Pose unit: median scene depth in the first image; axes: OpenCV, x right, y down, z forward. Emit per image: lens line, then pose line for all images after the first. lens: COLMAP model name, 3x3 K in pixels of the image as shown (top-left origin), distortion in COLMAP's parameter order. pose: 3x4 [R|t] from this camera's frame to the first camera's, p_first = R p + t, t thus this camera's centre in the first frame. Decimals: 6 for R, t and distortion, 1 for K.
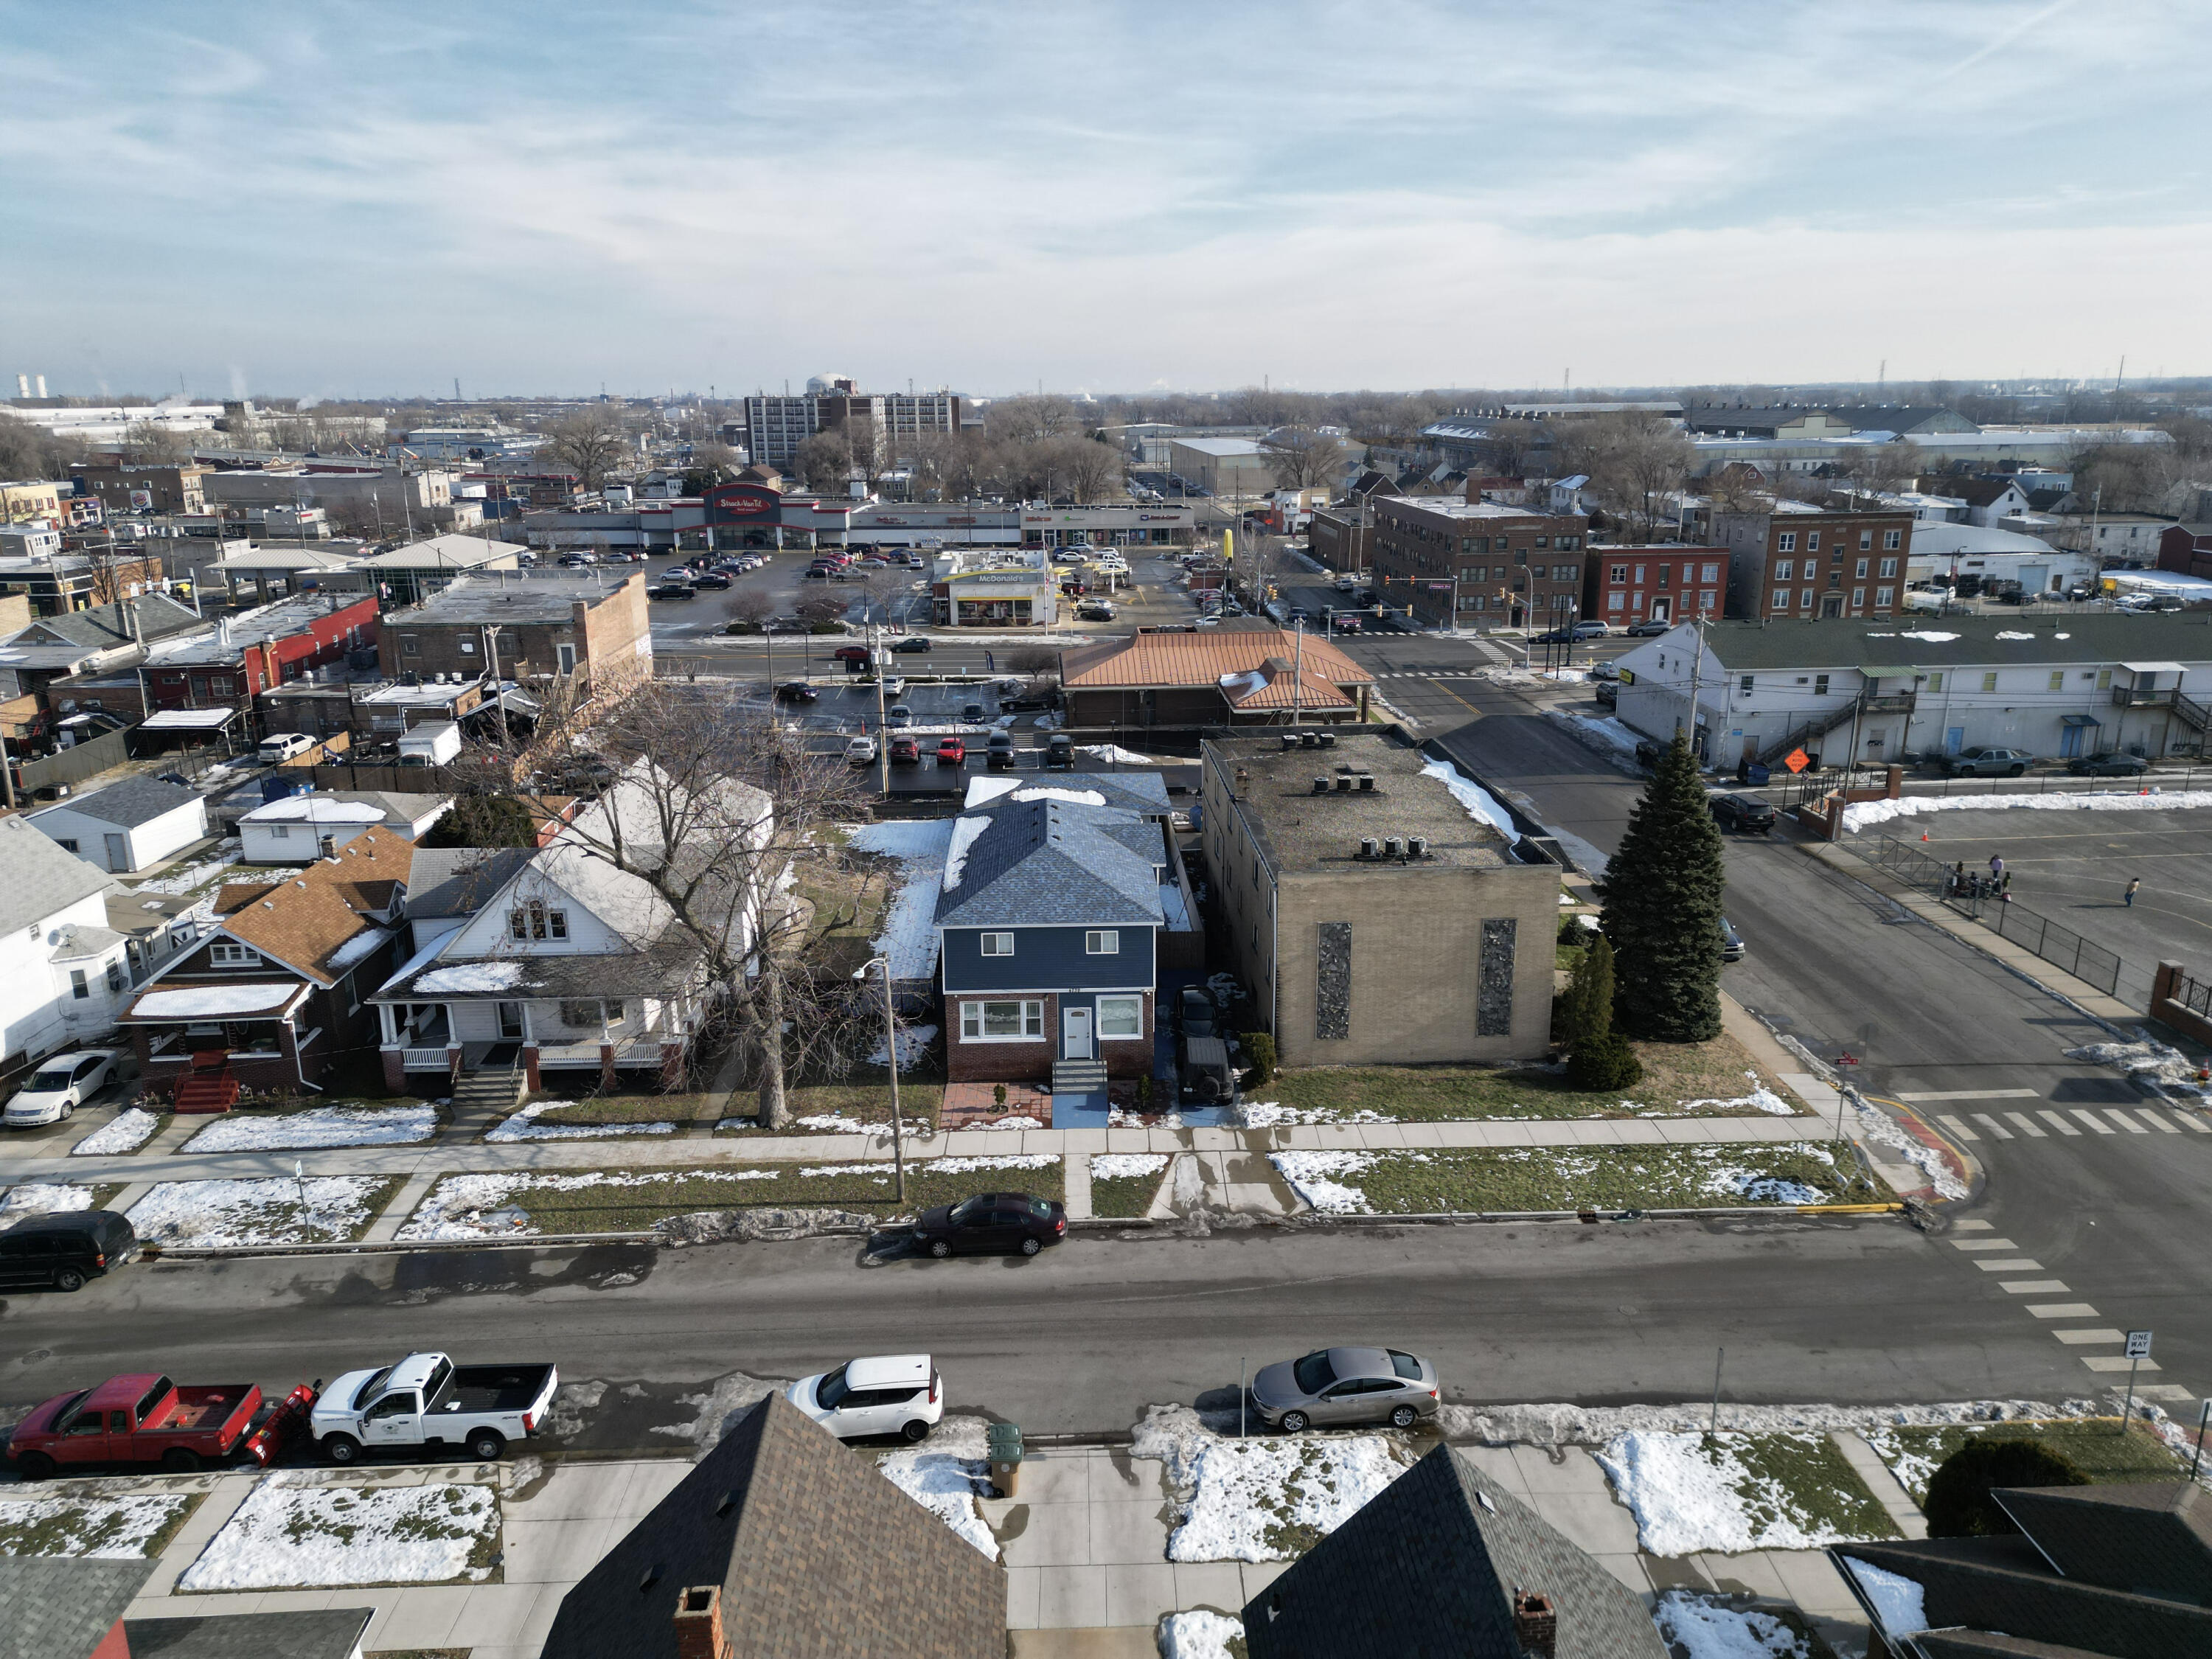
lens RADIAL K [[1542.5, 0, 1109.9], [0, 1542.5, 837.9], [0, 0, 1]] dist [0.074299, -0.058580]
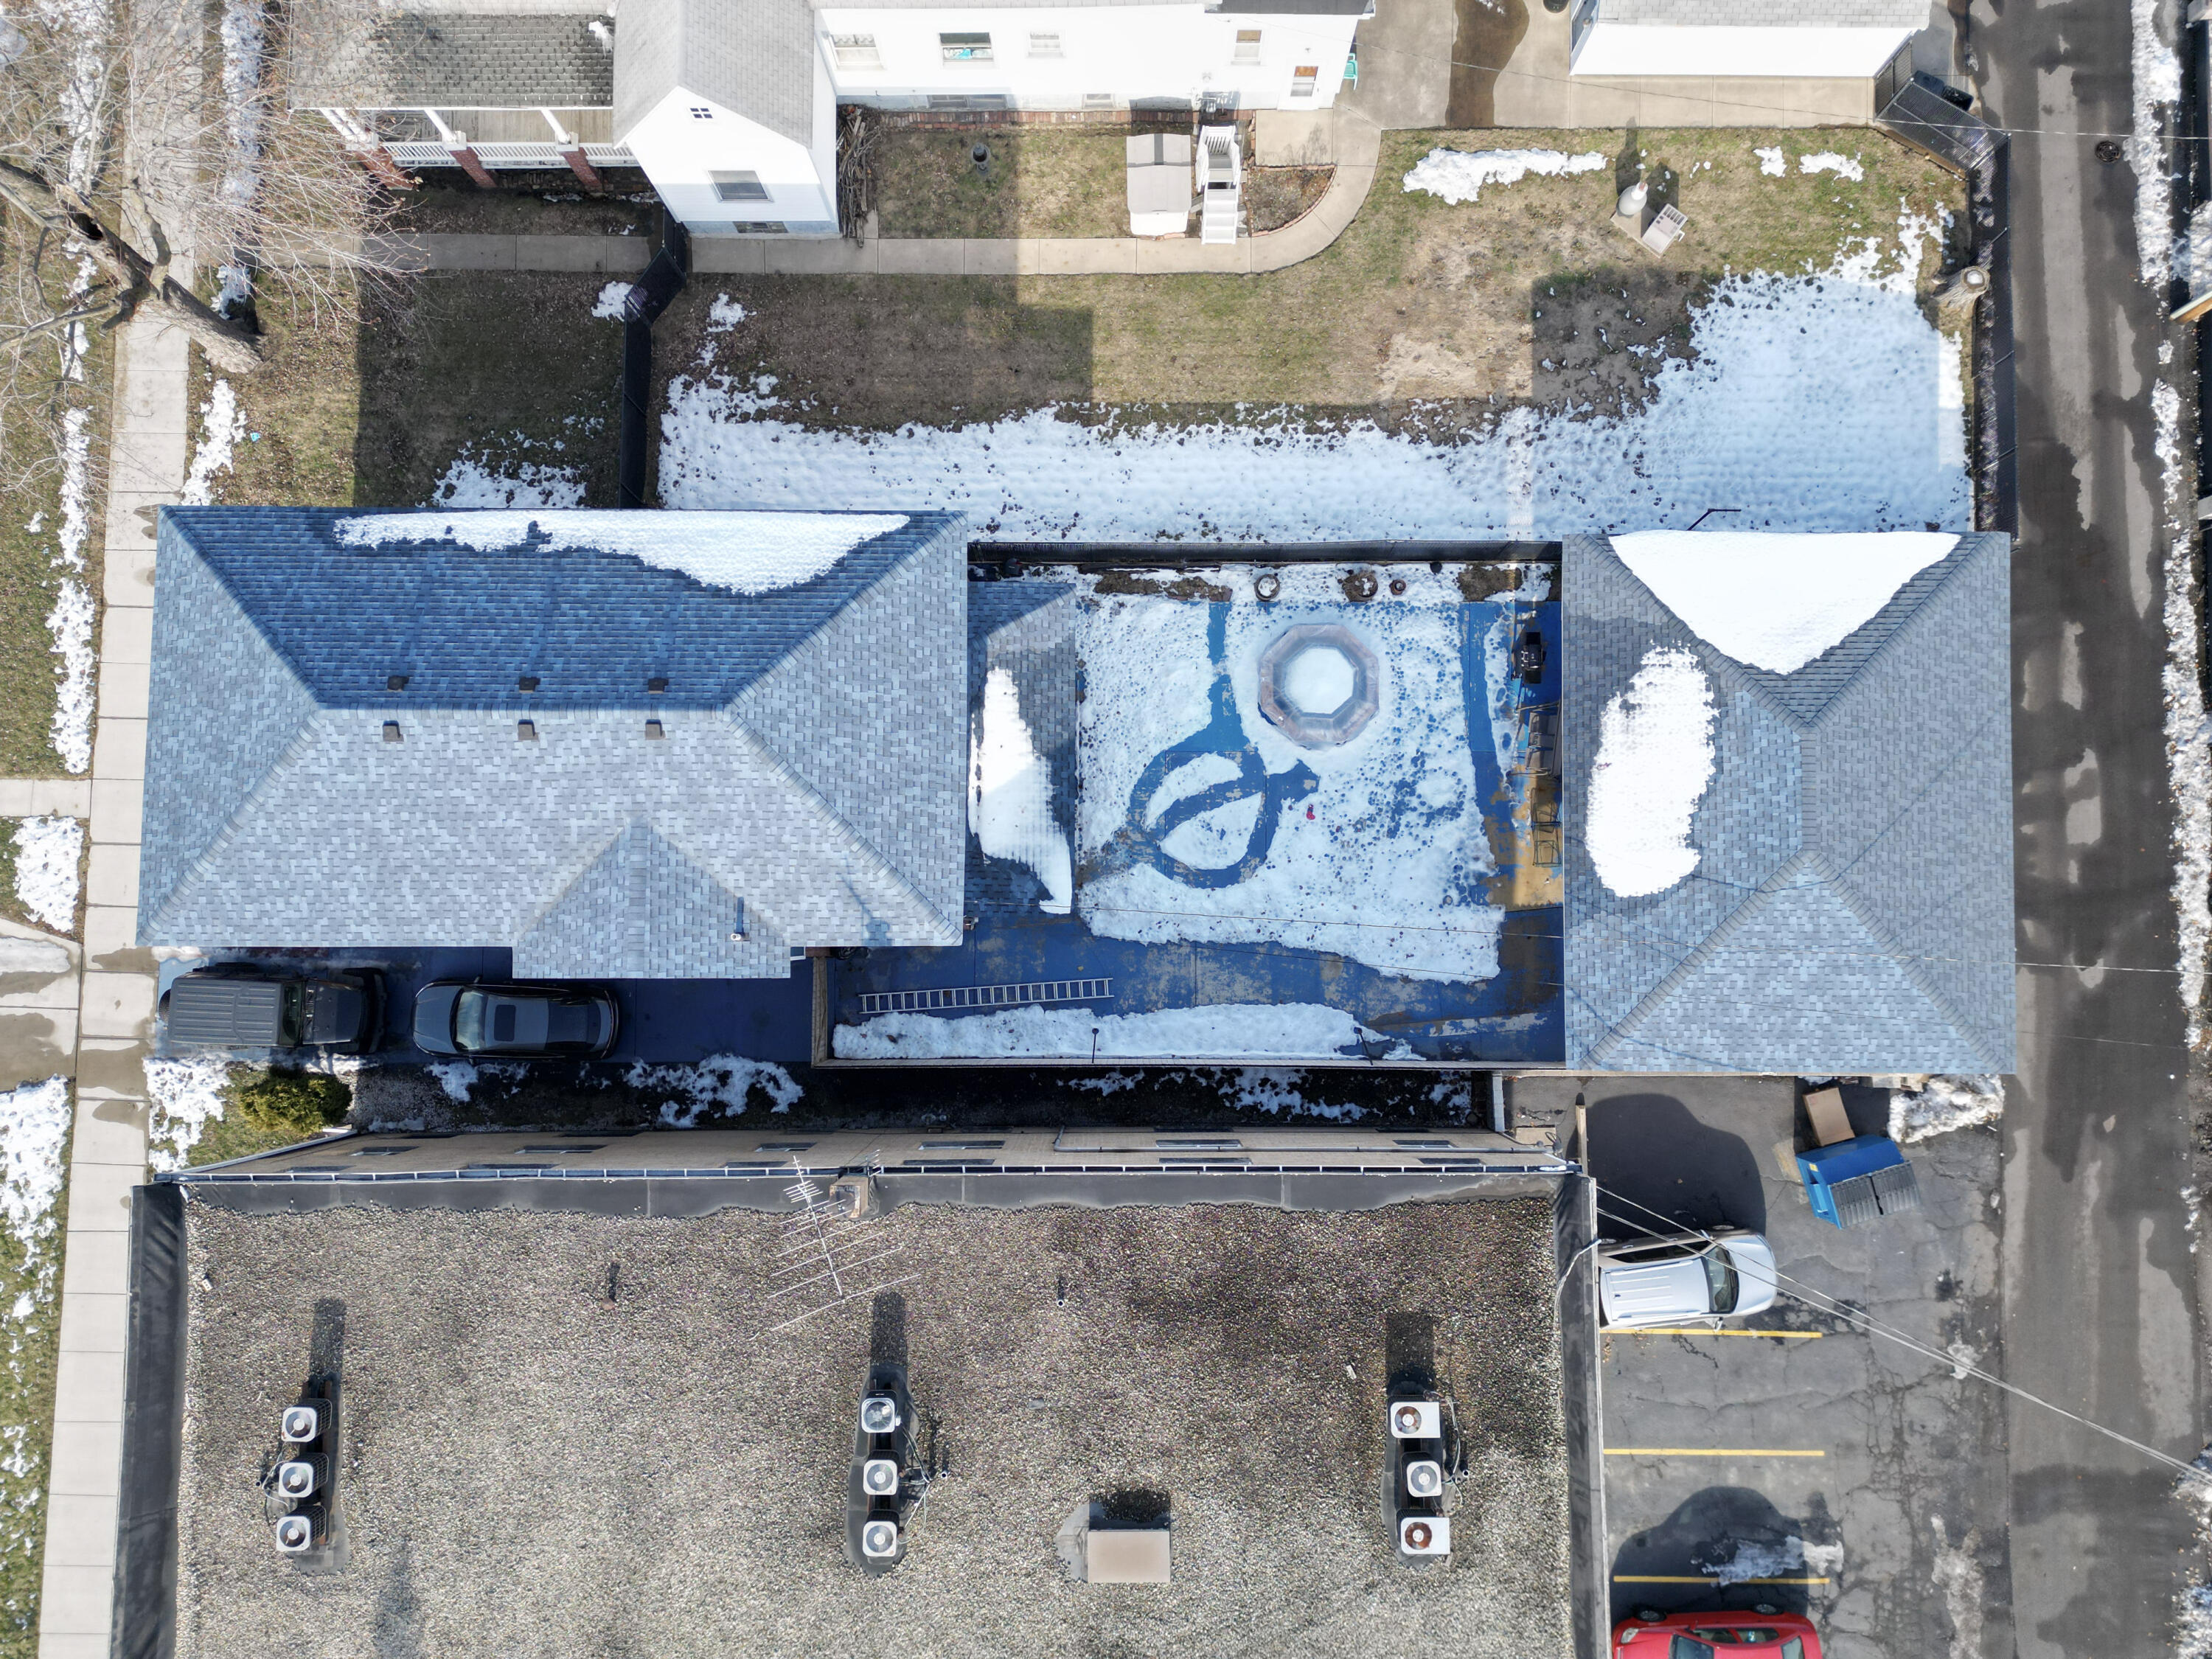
lens RADIAL K [[1540.3, 0, 1102.5], [0, 1540.3, 835.6], [0, 0, 1]] dist [0.033689, -0.003645]
pose [[-0.043080, 0.997360, -0.058457, 0.014771], [-0.264350, 0.045047, 0.963374, -0.524849], [0.963464, 0.056956, 0.261711, 1.142949]]
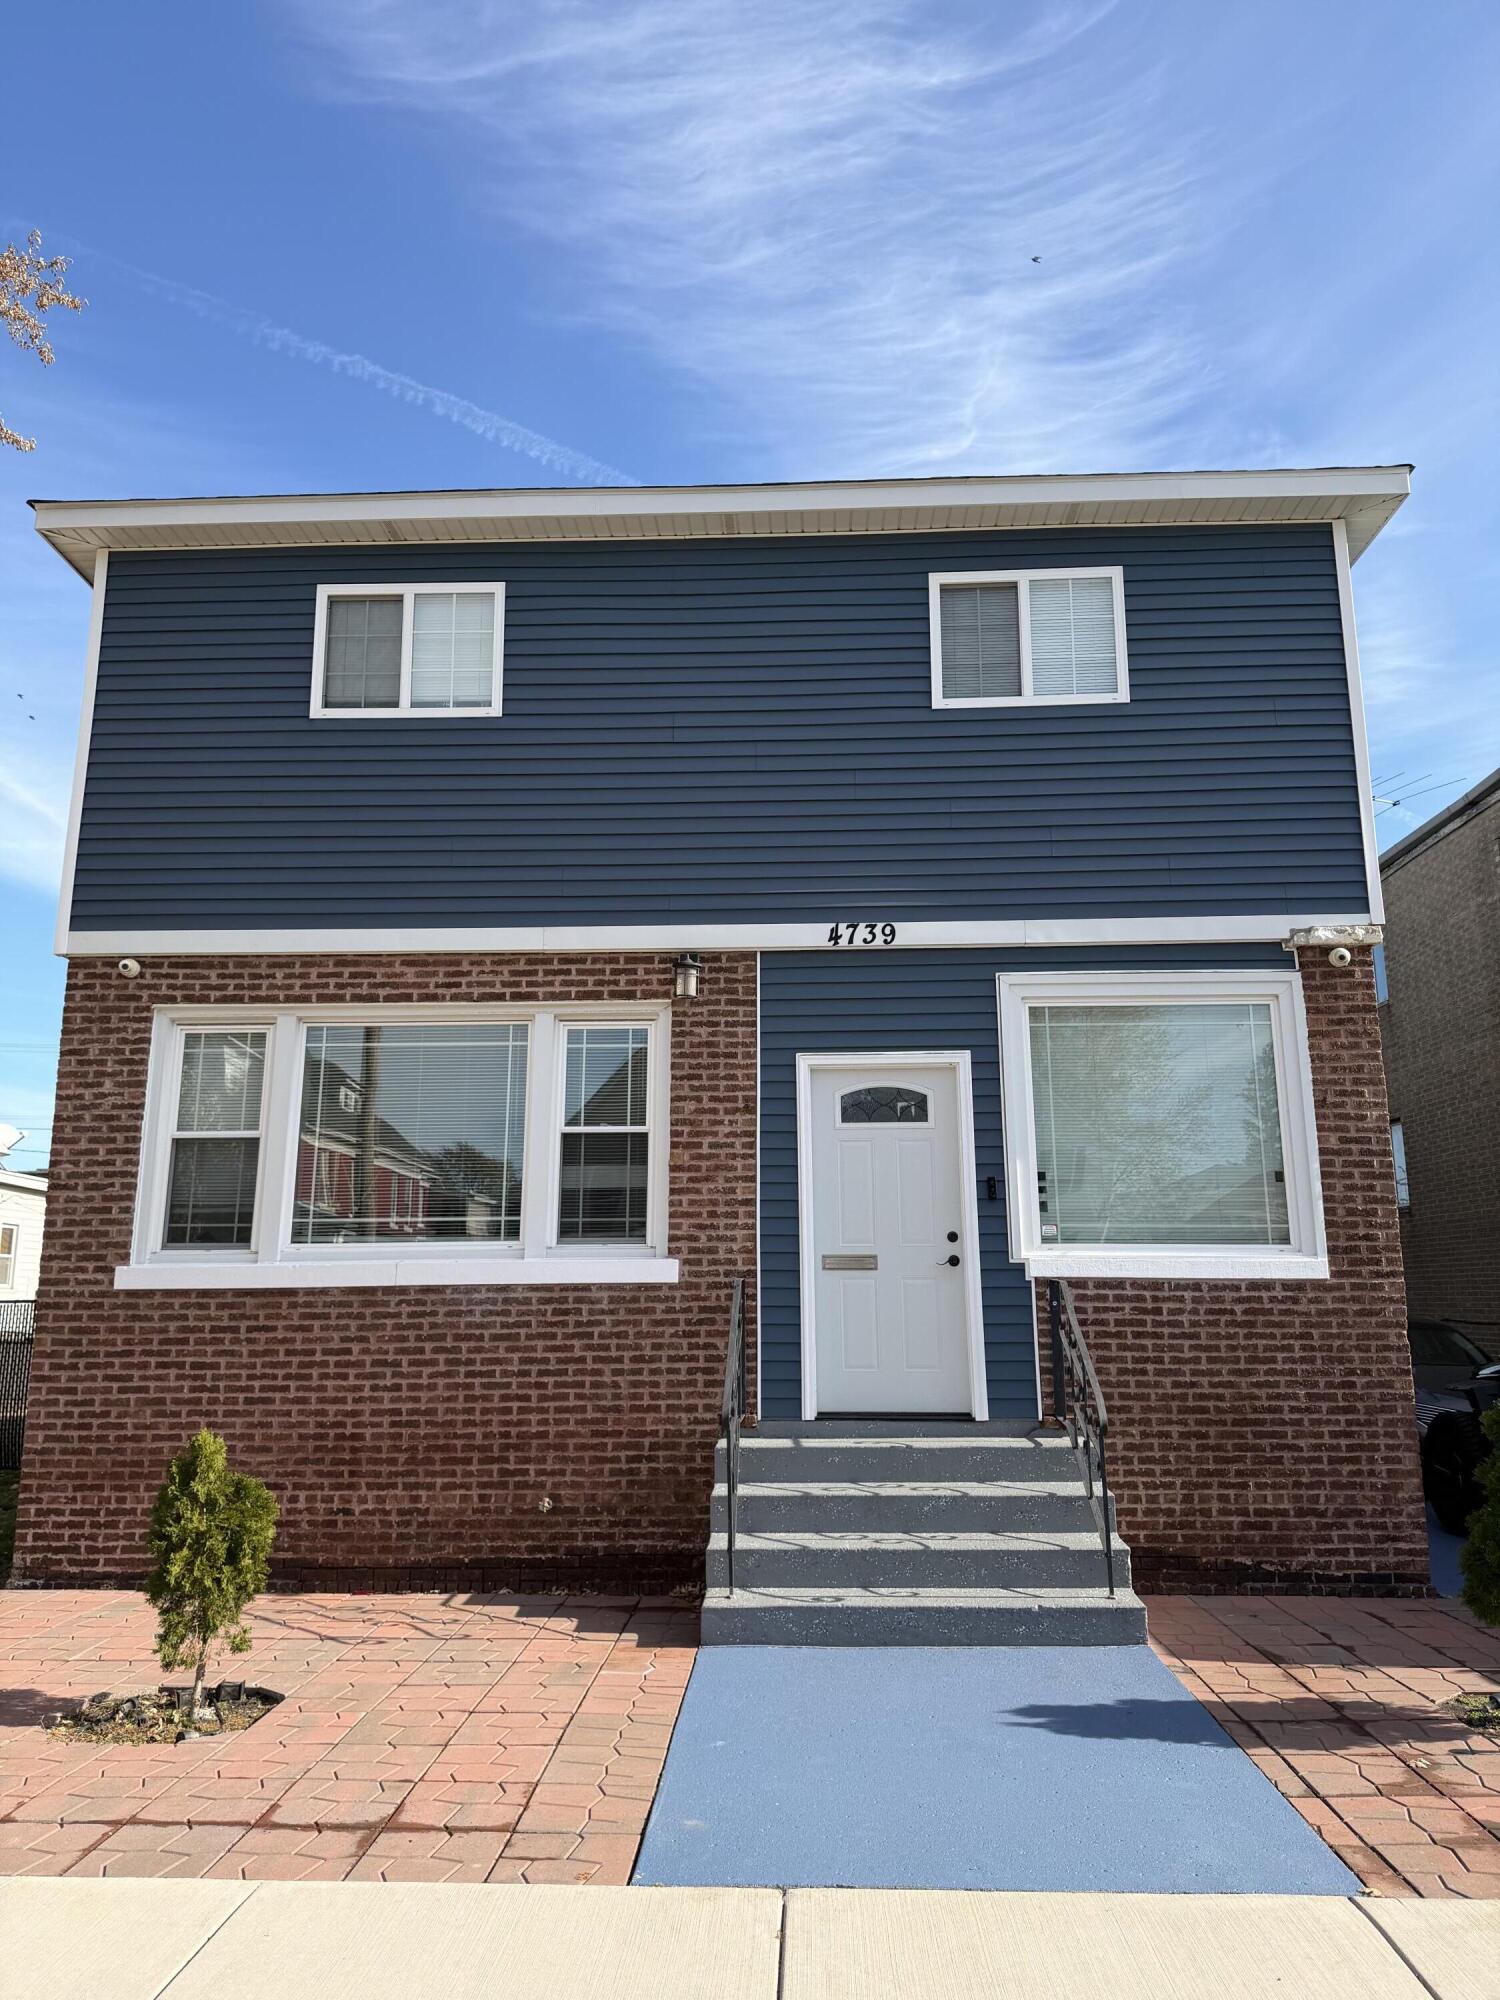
lens RADIAL K [[1392.8, 0, 745.4], [0, 1392.8, 990.1], [0, 0, 1]] dist [0.039026, -0.024368]
pose [[0.997019, -0.012467, -0.076146, -0.023891], [-0.024502, 0.884626, -0.465657, 0.169967], [0.073166, 0.466135, 0.881683, 0.867288]]
